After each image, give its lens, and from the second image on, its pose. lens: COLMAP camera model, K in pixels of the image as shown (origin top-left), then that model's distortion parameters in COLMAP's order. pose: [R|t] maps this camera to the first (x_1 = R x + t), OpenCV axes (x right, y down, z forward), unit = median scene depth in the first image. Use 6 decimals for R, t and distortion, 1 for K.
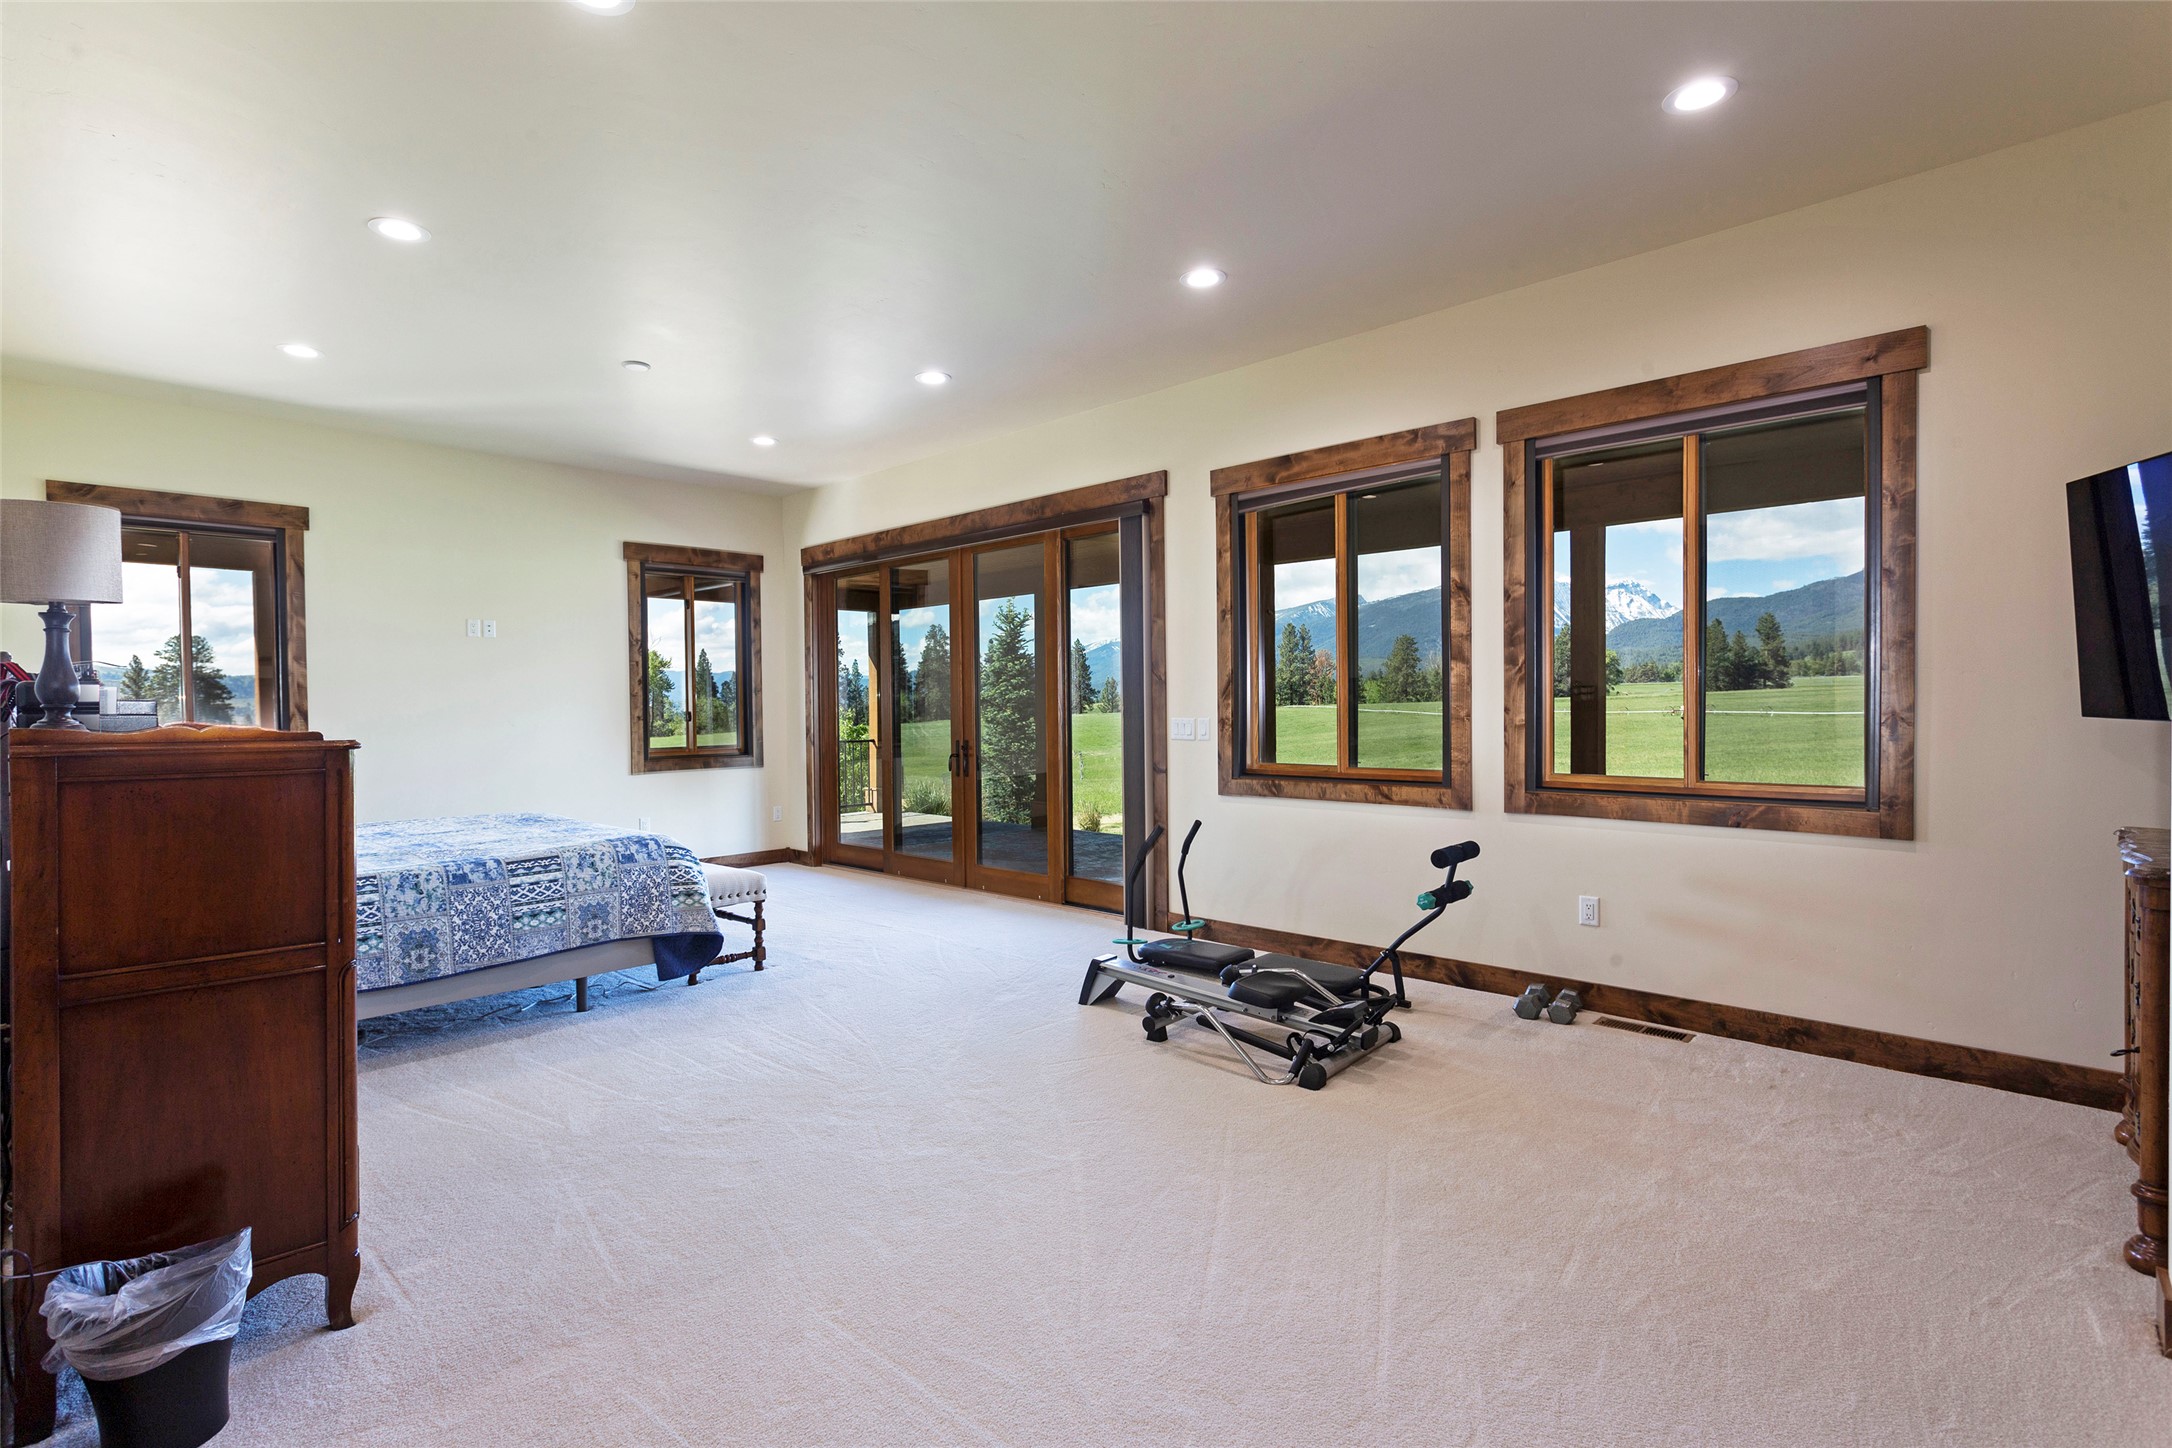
lens RADIAL K [[1053.3, 0, 1079.7], [0, 1053.3, 714.7], [0, 0, 1]] dist [0.015156, -0.000479]
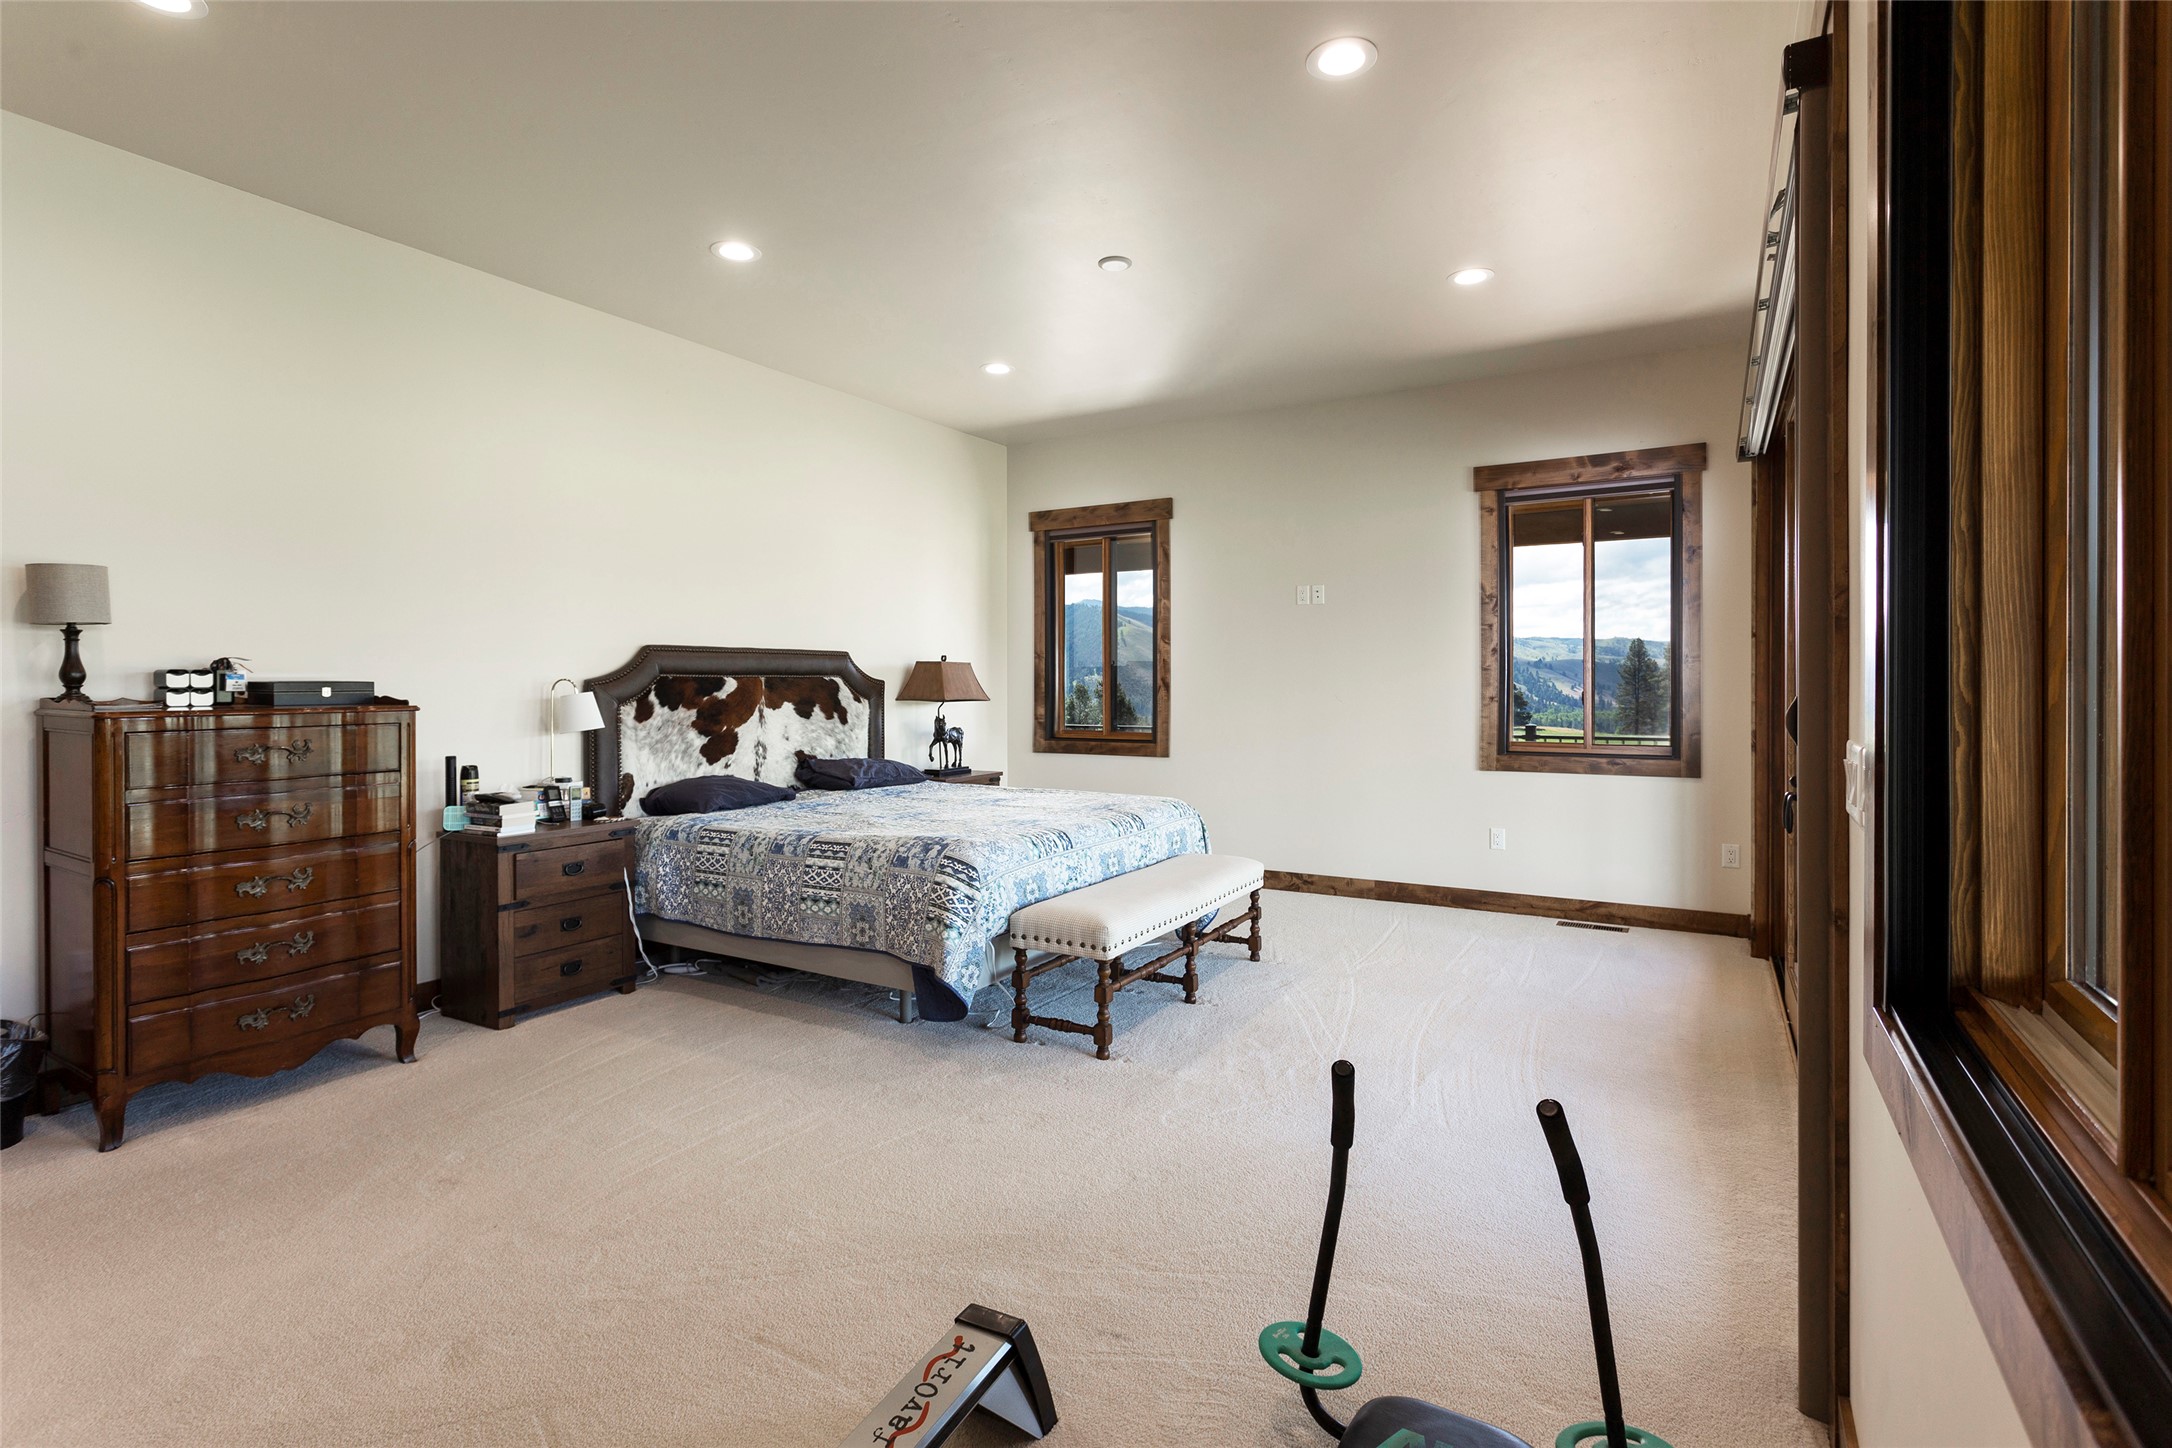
lens RADIAL K [[1053.3, 0, 1143.1], [0, 1053.3, 673.2], [0, 0, 1]] dist [0.015156, -0.000479]
pose [[0.228443, 0.007526, -0.973528, 0.488130], [-0.012508, 0.999910, 0.004795, -0.026590], [0.973477, 0.011082, 0.228517, 1.061128]]
